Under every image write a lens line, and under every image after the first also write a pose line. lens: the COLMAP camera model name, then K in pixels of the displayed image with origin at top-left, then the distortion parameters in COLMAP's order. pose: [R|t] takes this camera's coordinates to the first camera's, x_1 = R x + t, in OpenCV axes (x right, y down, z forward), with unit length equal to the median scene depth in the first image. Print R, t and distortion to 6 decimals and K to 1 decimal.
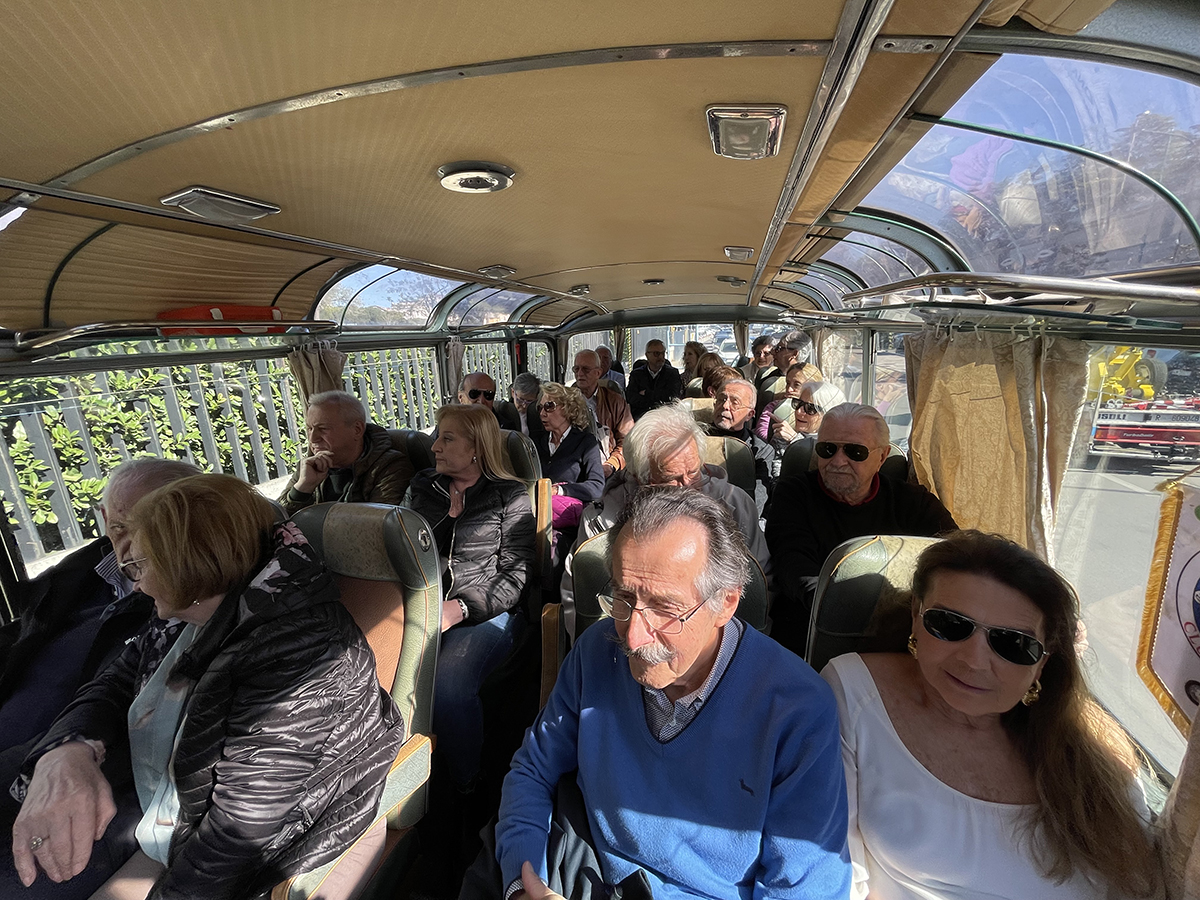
lens RADIAL K [[480.5, 0, 600.0], [0, 480.5, 450.0], [0, 0, 1]] dist [-0.001431, -0.000237]
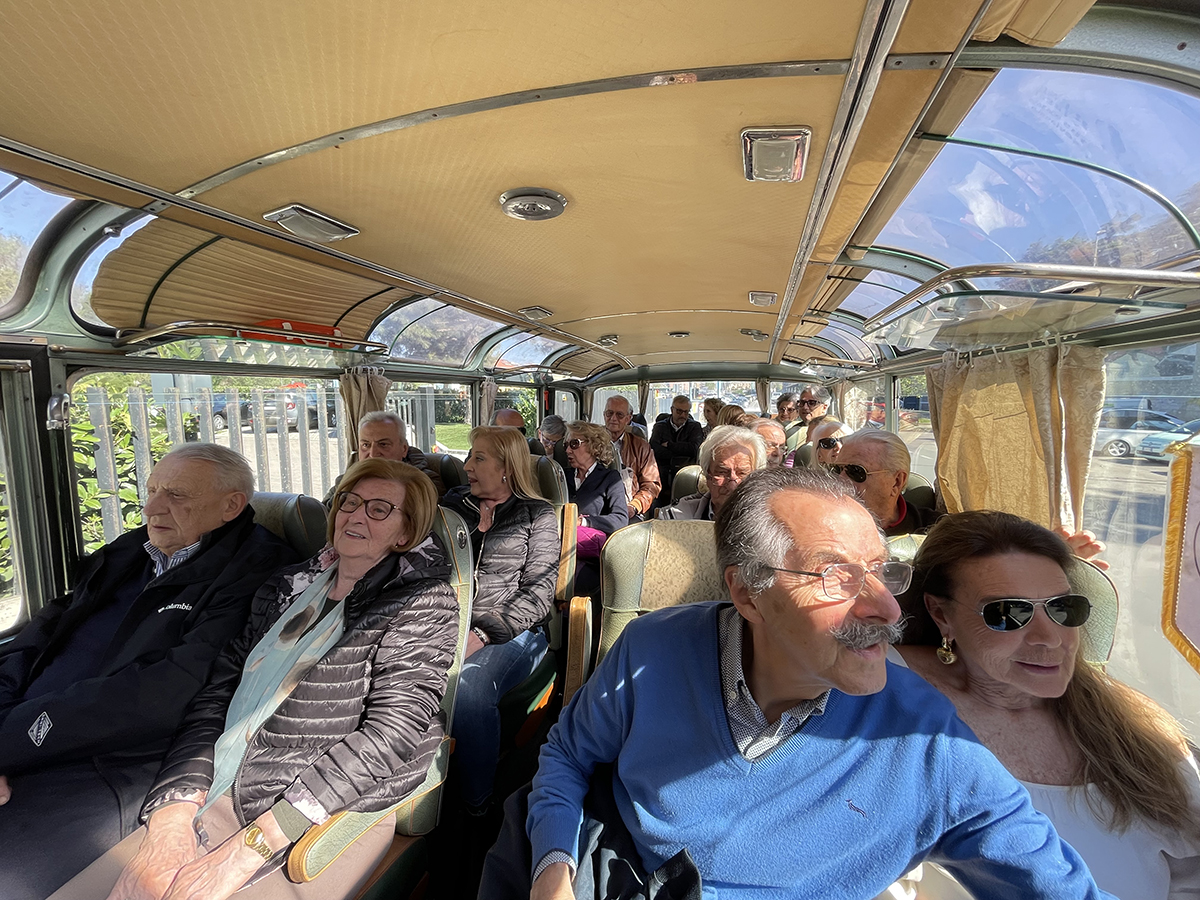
lens RADIAL K [[480.5, 0, 600.0], [0, 480.5, 450.0], [0, 0, 1]] dist [-0.001431, -0.000237]
pose [[0.998518, 0.036428, -0.040427, -0.019414], [-0.041510, 0.990252, -0.132957, 0.094412], [0.035189, 0.134438, 0.990297, -0.027881]]
